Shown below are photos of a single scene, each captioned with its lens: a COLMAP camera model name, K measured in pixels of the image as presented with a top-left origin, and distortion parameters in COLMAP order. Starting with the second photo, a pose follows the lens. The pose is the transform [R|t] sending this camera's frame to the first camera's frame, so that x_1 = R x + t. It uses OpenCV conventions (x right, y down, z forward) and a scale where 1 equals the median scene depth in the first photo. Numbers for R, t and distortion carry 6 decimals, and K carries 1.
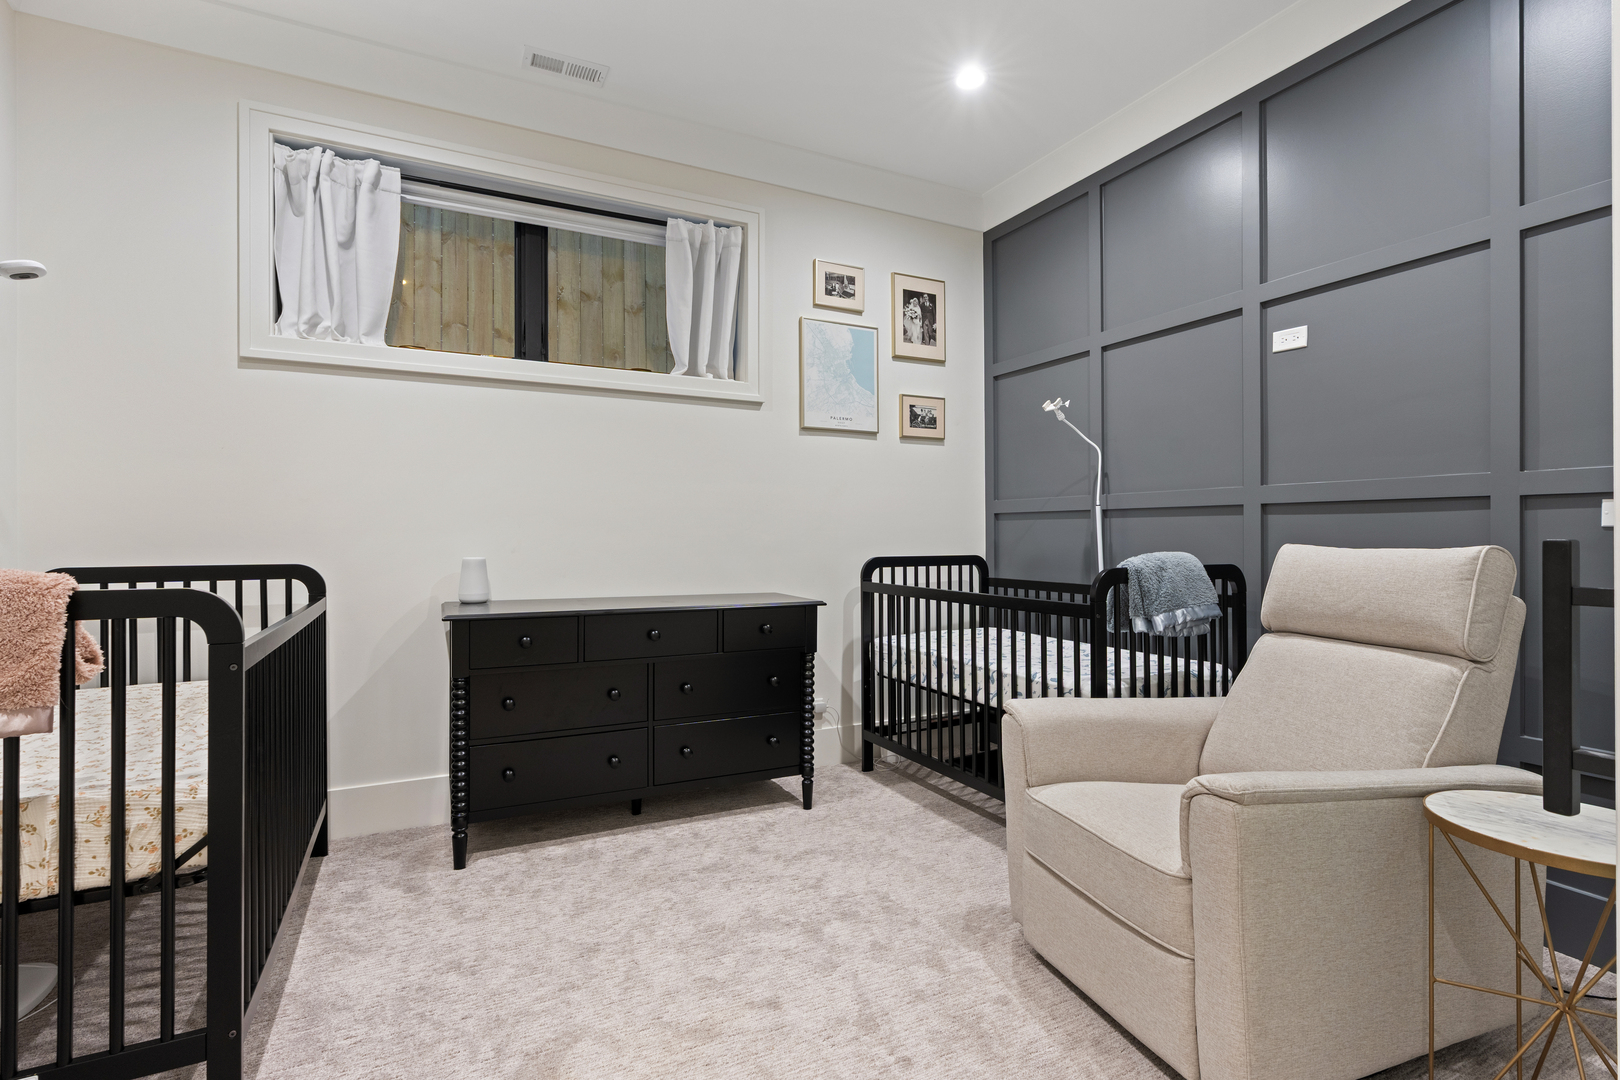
lens RADIAL K [[762.3, 0, 802.0], [0, 762.3, 541.5], [0, 0, 1]] dist [0.003498, 0.000630]
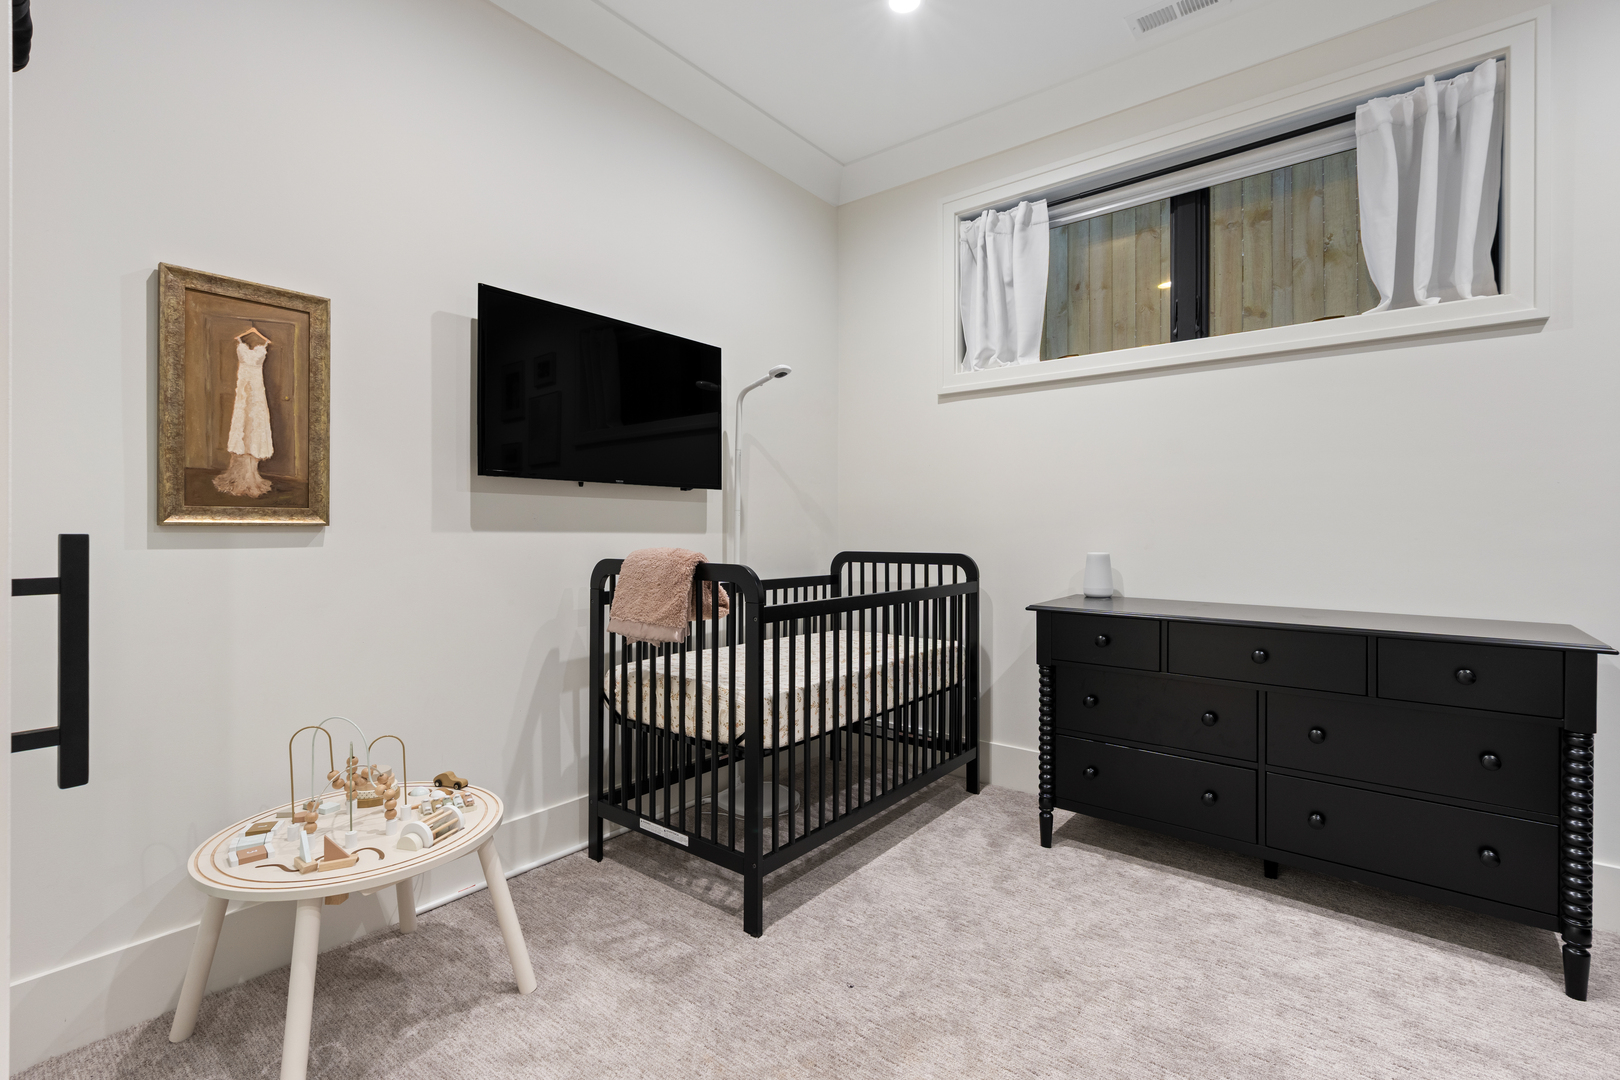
lens RADIAL K [[727.0, 0, 805.6], [0, 727.0, 536.1], [0, 0, 1]] dist [-0.001073, 0.001611]
pose [[0.422821, 0.007143, -0.906185, 0.296909], [-0.007987, 0.999959, 0.004156, -0.001626], [0.906178, 0.005480, 0.422861, 0.254721]]
